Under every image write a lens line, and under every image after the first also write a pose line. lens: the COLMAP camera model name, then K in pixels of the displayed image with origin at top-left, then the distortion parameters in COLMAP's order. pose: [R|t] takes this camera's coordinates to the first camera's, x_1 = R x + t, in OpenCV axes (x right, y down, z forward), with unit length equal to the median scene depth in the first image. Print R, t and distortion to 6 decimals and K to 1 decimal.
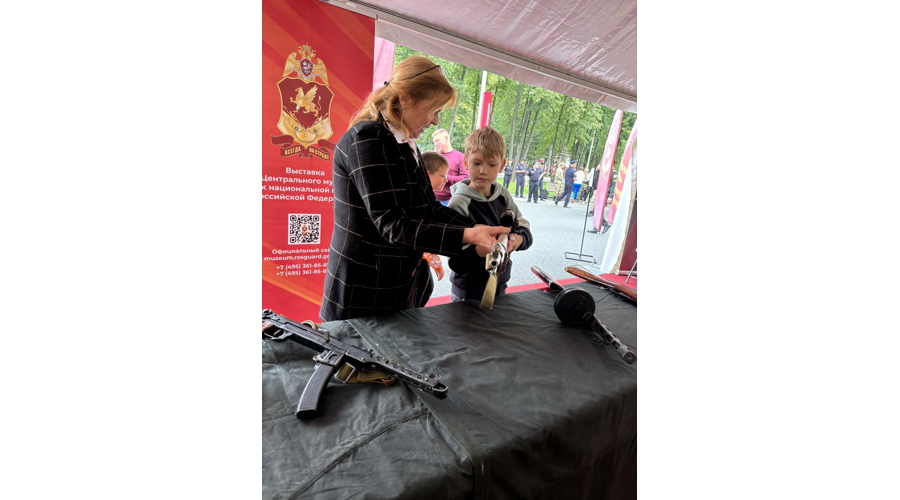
lens RADIAL K [[370.7, 0, 450.5], [0, 370.7, 252.5], [0, 0, 1]] dist [0.016761, -0.000162]
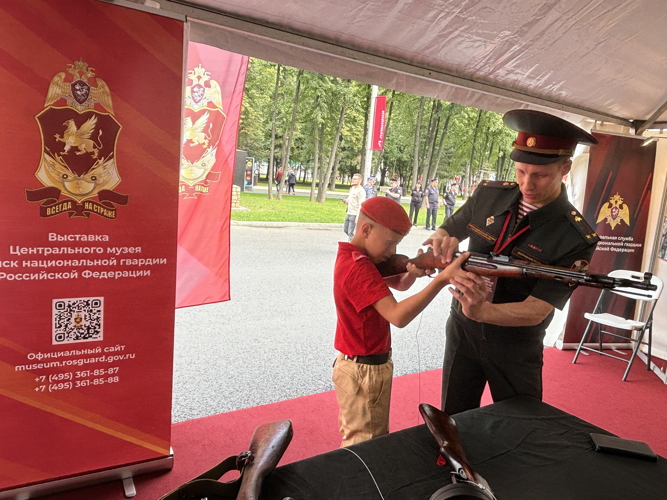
lens RADIAL K [[480.4, 0, 332.0], [0, 480.4, 249.0], [0, 0, 1]] dist [-0.004138, -0.000179]
pose [[0.999284, -0.022482, -0.030421, 0.080009], [0.019513, 0.995322, -0.094622, -0.083290], [0.032406, 0.093961, 0.995048, 0.114225]]
